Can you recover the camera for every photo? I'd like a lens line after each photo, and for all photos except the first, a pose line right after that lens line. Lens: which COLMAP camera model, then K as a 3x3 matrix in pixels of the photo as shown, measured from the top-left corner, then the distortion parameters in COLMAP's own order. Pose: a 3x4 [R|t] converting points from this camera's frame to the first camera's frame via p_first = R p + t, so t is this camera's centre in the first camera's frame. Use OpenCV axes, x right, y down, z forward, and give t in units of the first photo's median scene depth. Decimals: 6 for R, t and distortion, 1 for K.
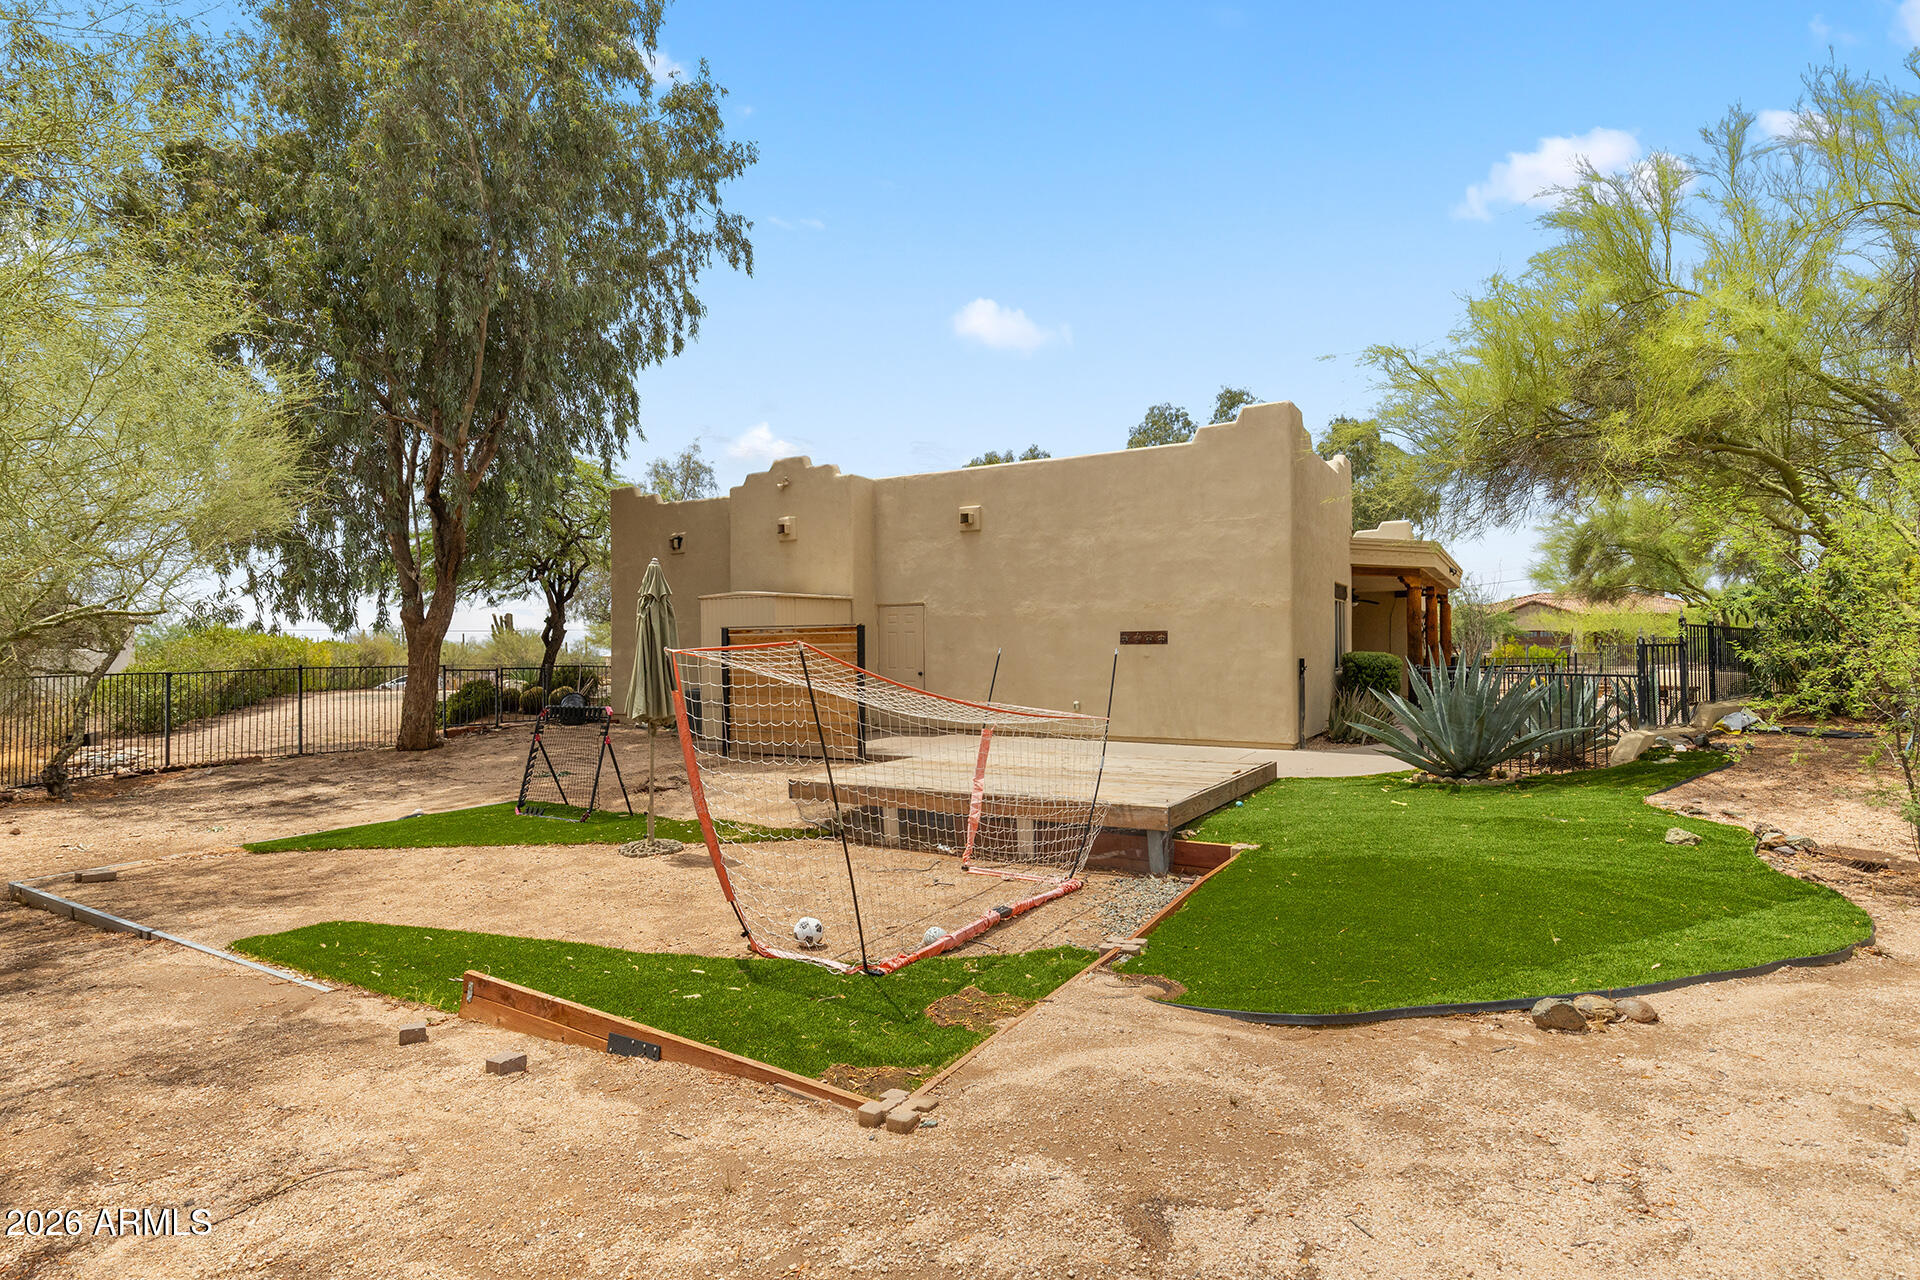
lens RADIAL K [[974.8, 0, 958.4], [0, 974.8, 643.7], [0, 0, 1]] dist [-0.000137, -0.000143]
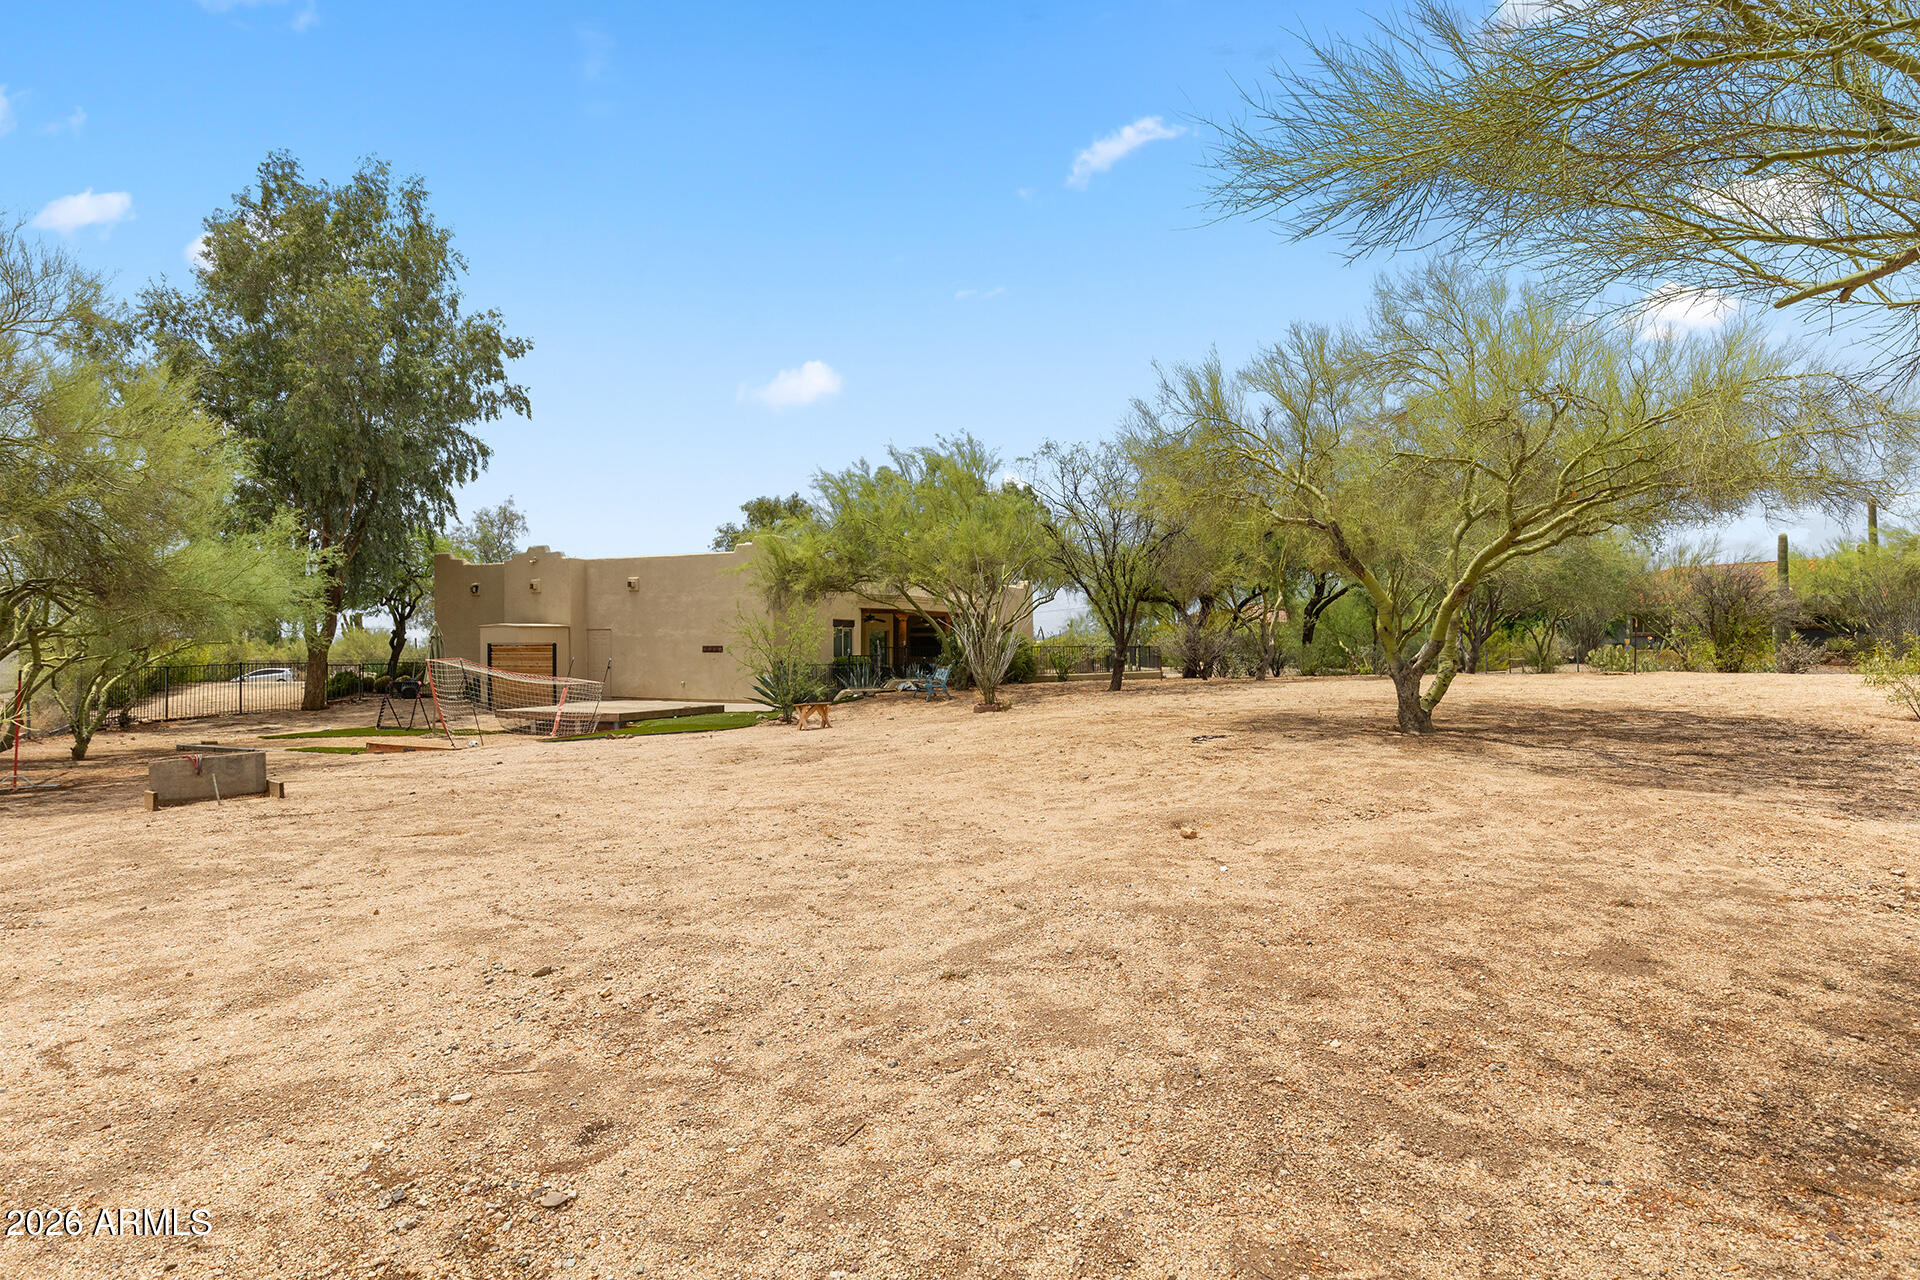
lens RADIAL K [[974.8, 0, 960.7], [0, 974.8, 635.3], [0, 0, 1]] dist [-0.000137, -0.000143]
pose [[0.992052, 0.003712, 0.125771, 0.401920], [-0.003348, 0.999990, -0.003108, -0.026956], [-0.125781, 0.002662, 0.992054, -0.938631]]
